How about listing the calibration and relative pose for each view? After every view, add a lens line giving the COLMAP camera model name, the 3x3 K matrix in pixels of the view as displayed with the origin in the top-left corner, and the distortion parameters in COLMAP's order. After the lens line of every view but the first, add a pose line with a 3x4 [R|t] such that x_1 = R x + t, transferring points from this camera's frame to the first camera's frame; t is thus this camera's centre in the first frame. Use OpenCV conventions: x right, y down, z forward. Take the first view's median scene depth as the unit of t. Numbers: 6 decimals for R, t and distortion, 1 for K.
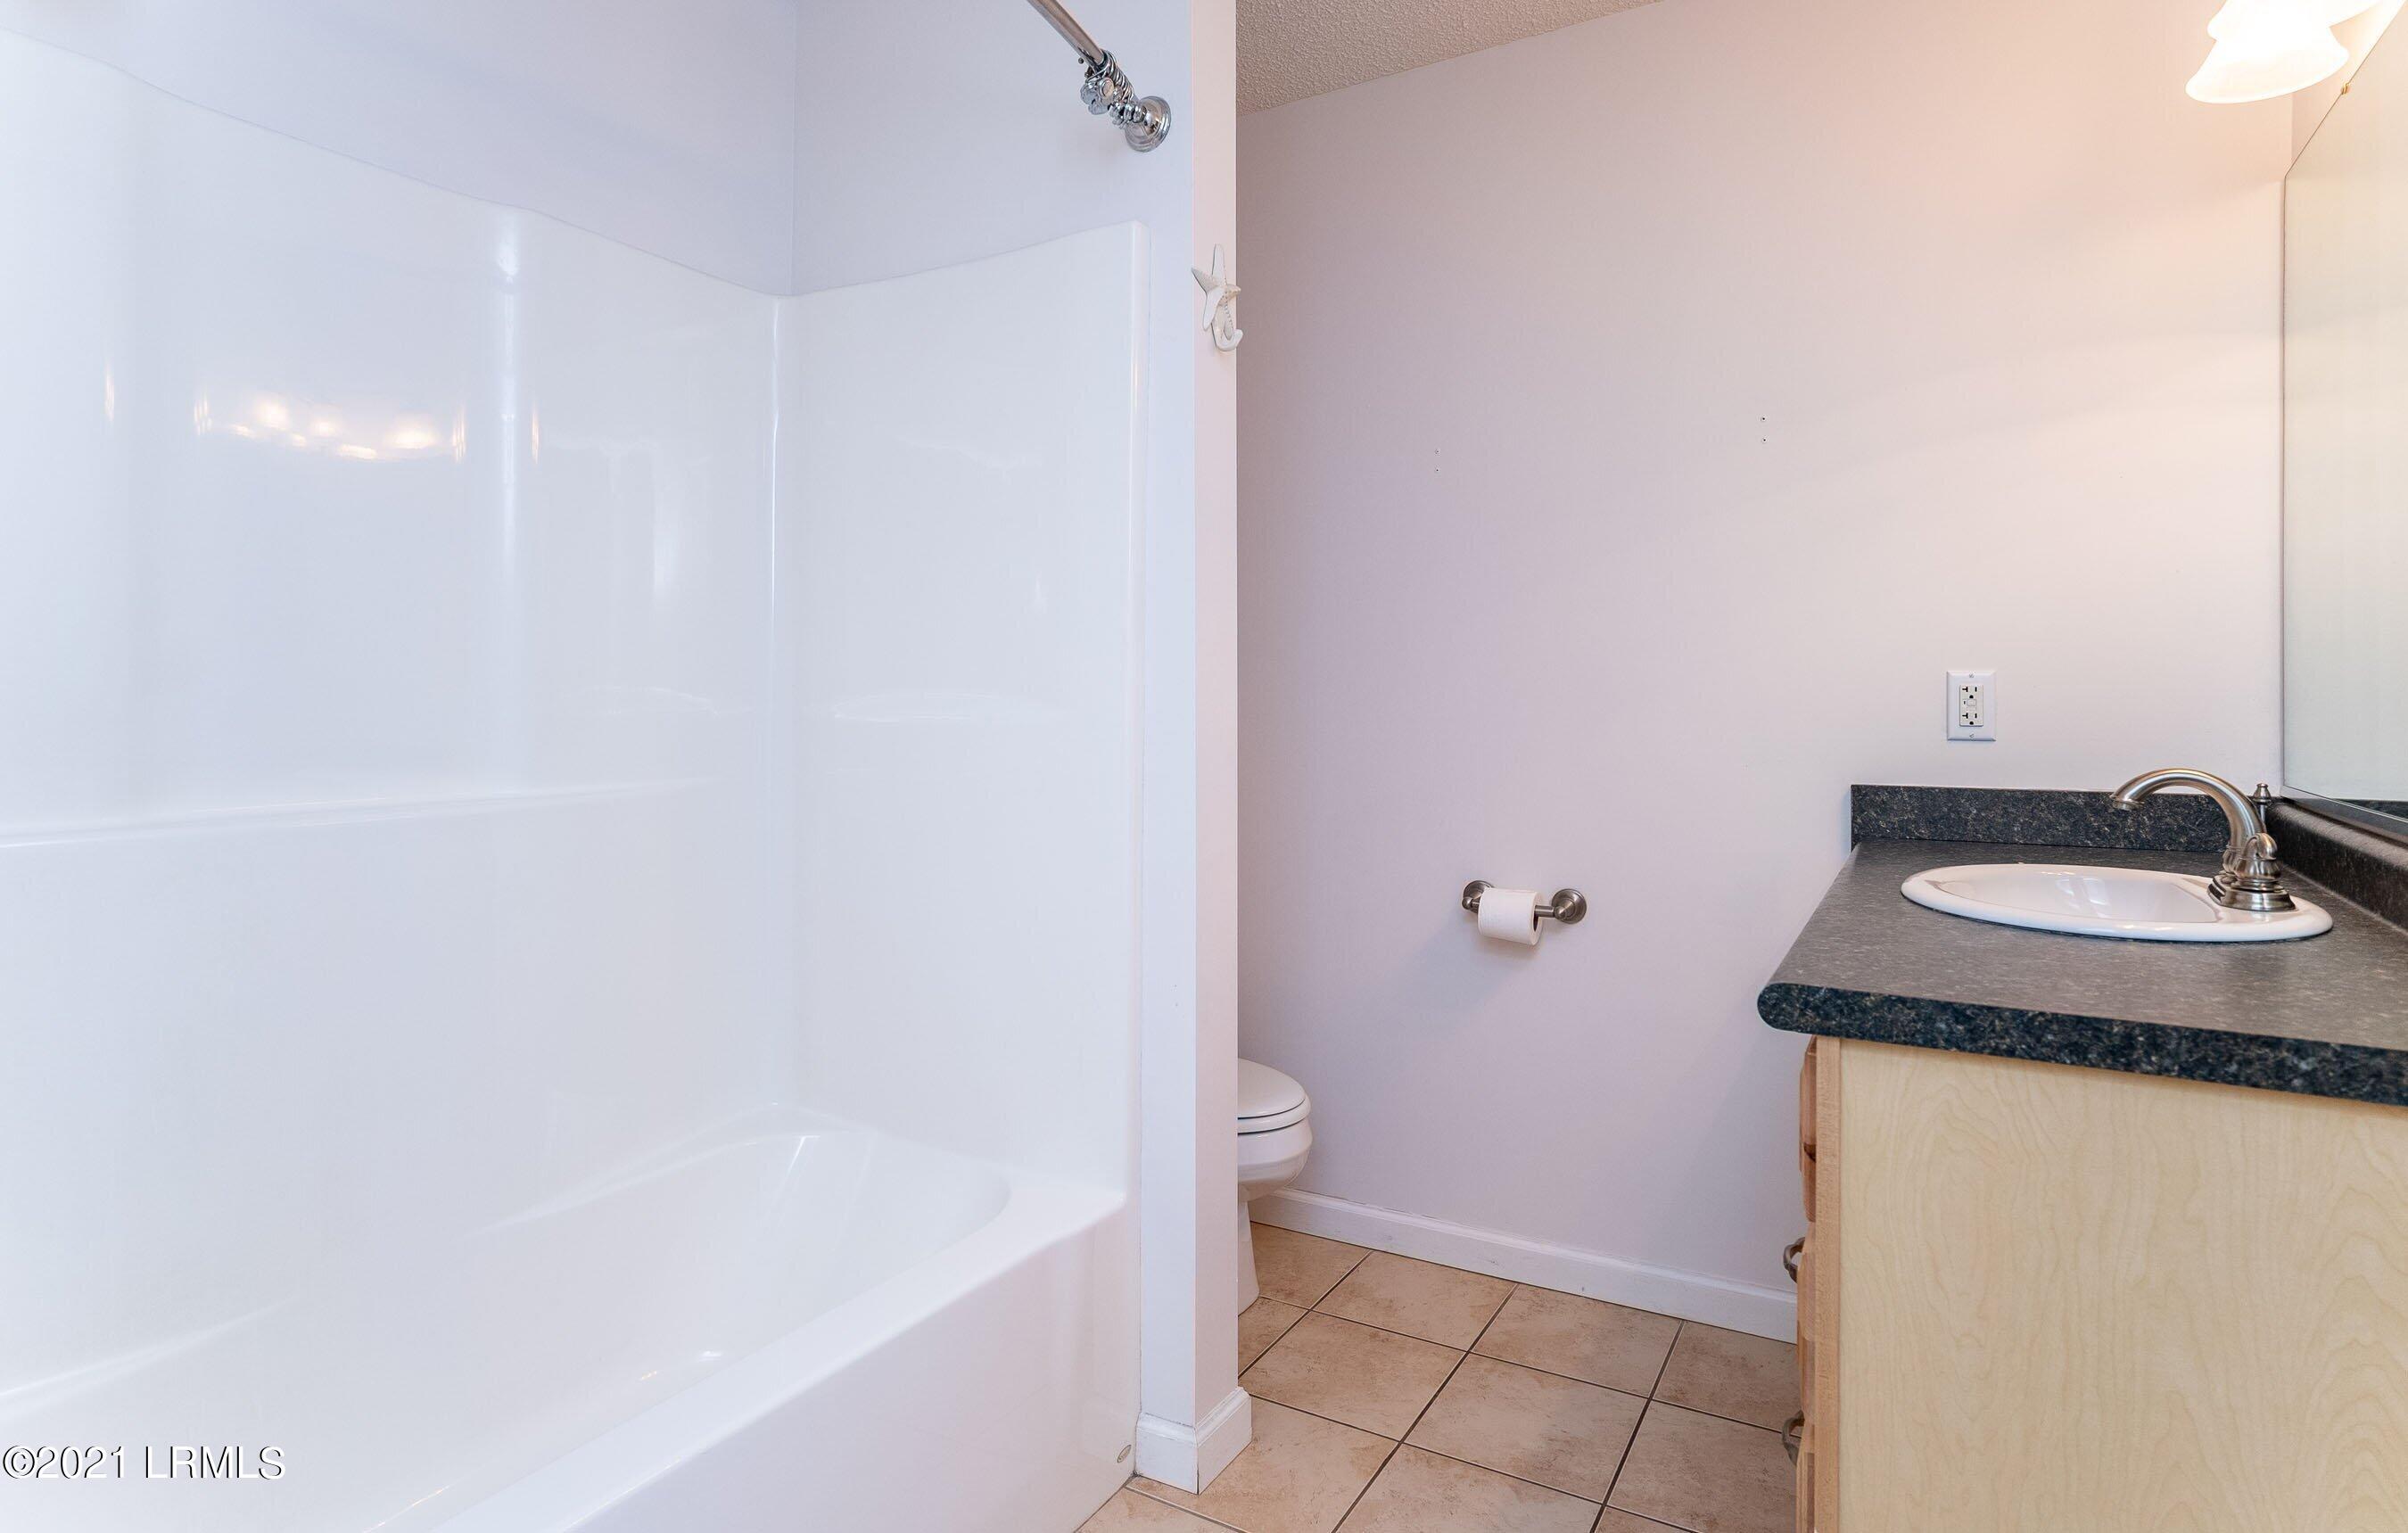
lens RADIAL K [[1279.3, 0, 1210.9], [0, 1279.3, 708.8], [0, 0, 1]] dist [-0.050006, 0.000556]
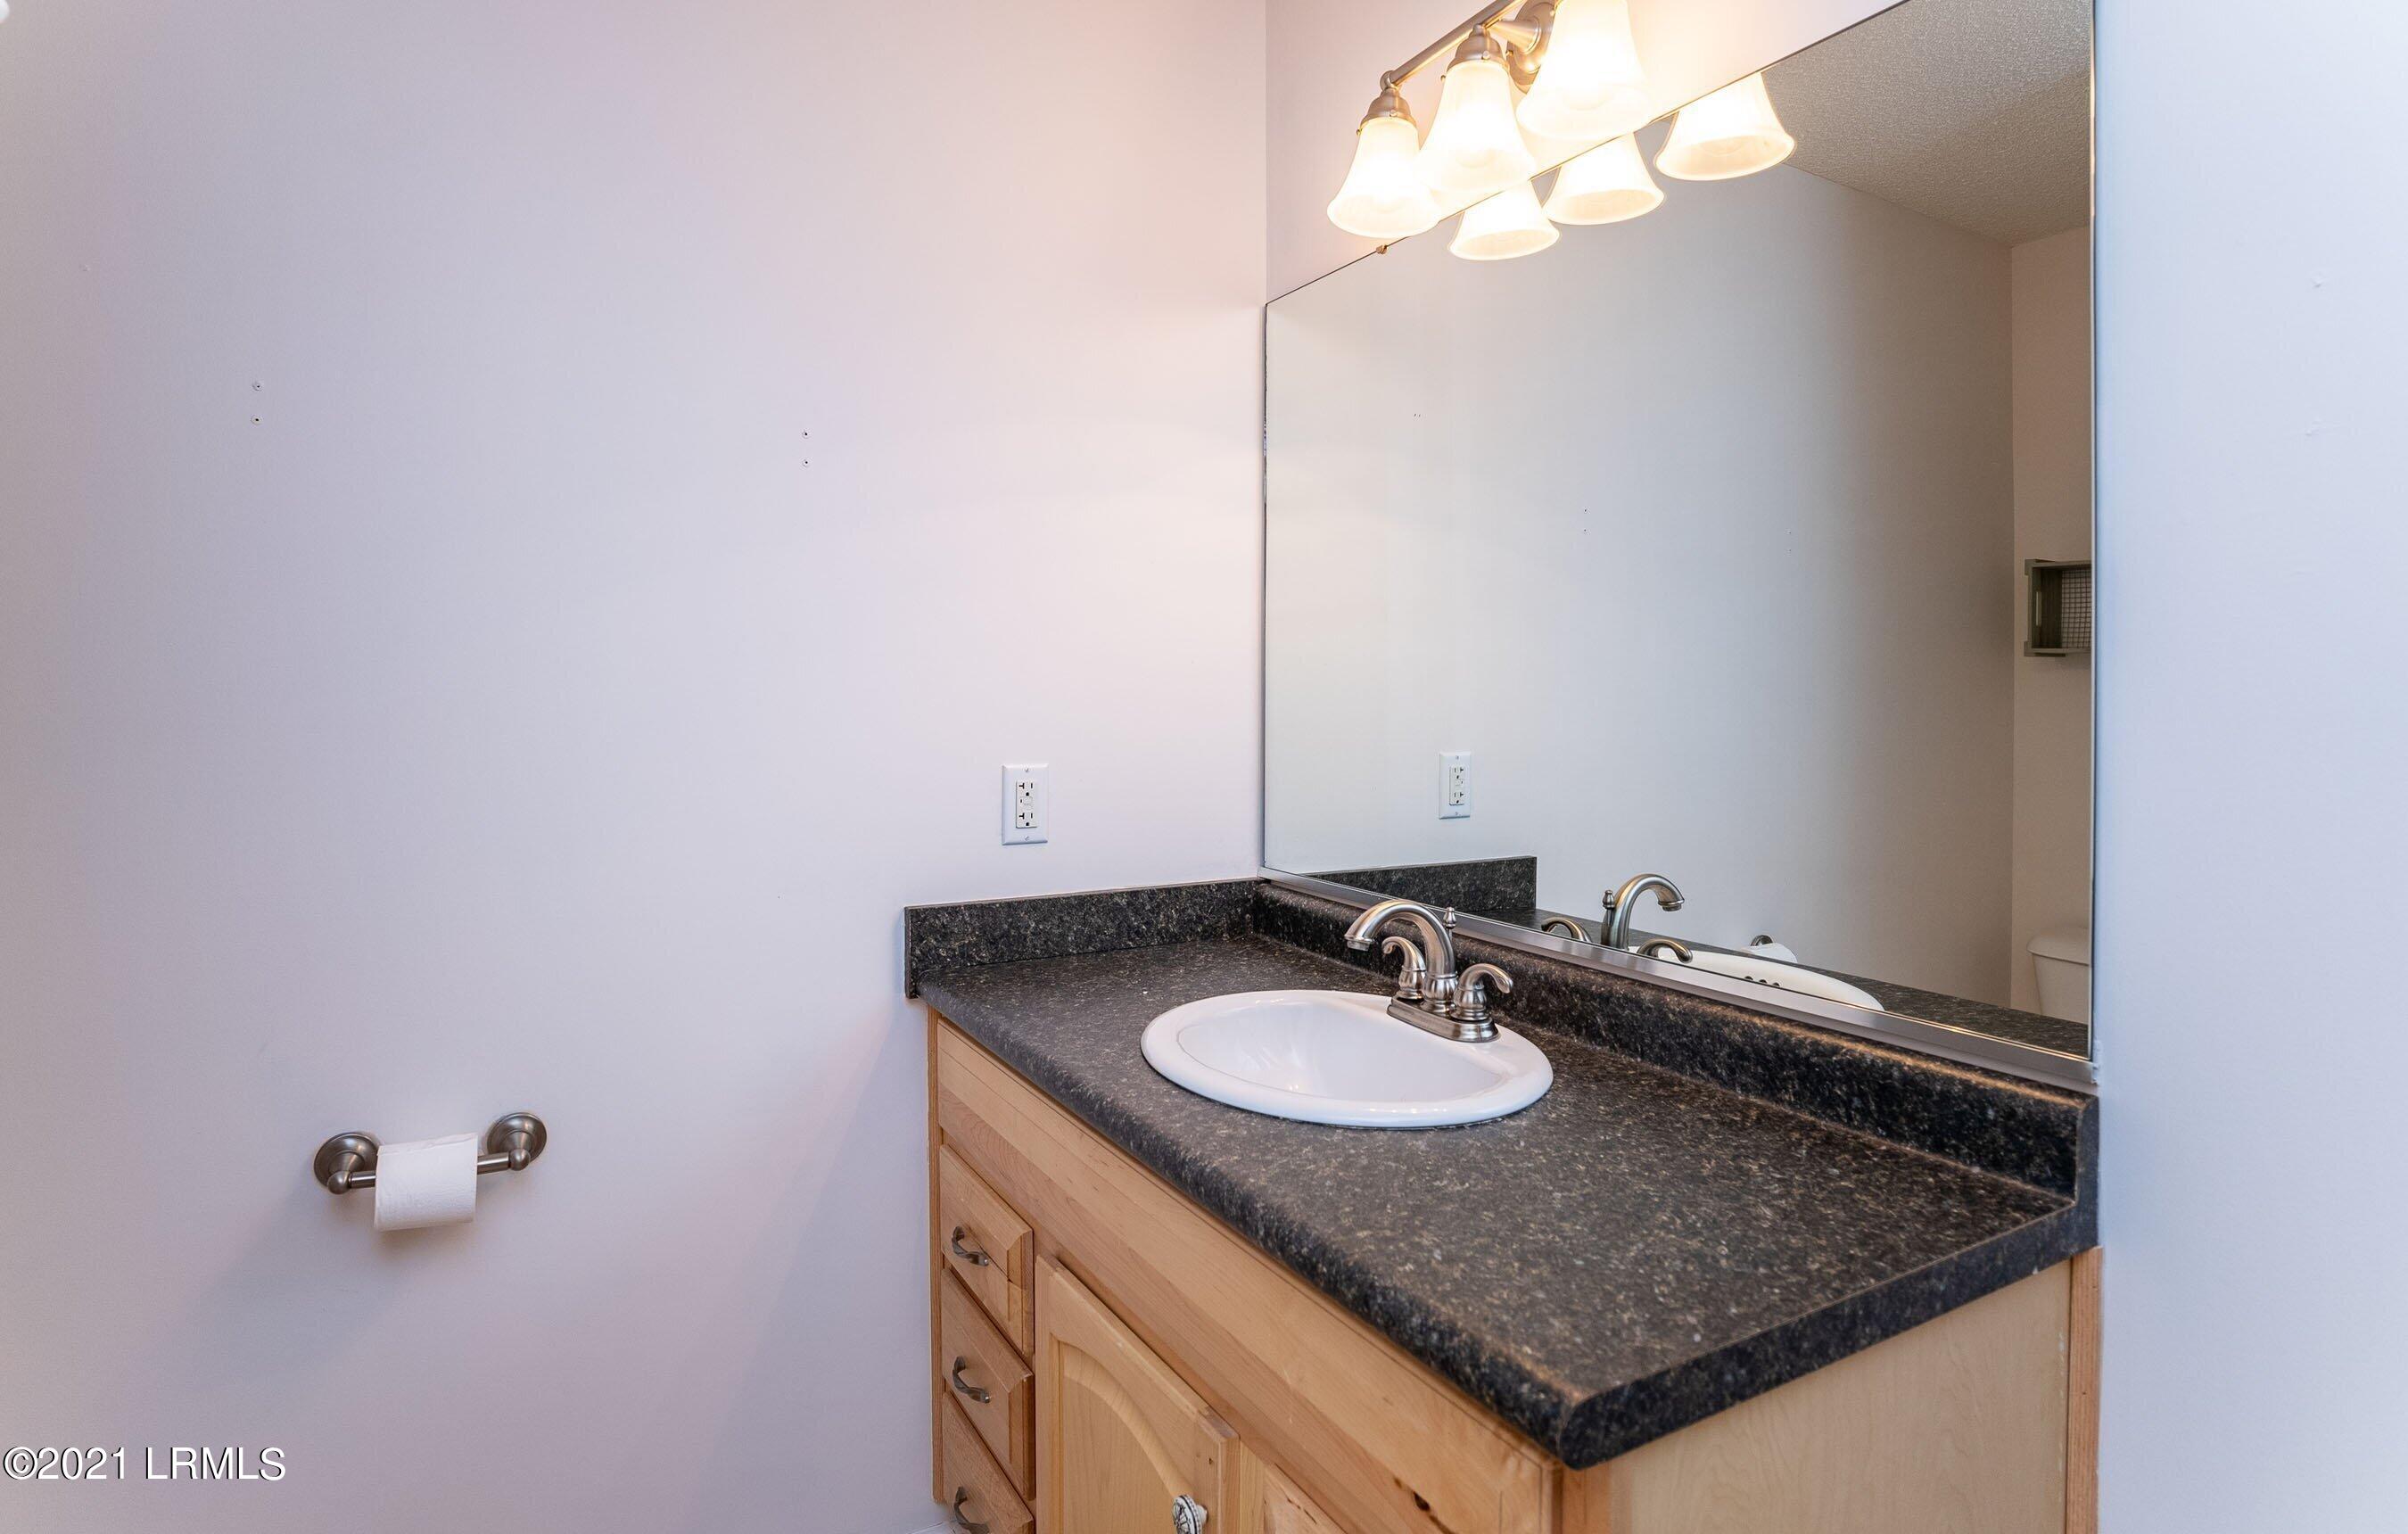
lens RADIAL K [[1279.3, 0, 1210.9], [0, 1279.3, 709.3], [0, 0, 1]] dist [-0.050006, 0.000556]
pose [[0.487760, -0.007245, 0.872948, -0.112736], [-0.001255, 0.999959, 0.009000, -0.079353], [-0.872977, -0.005485, 0.487730, 0.469302]]
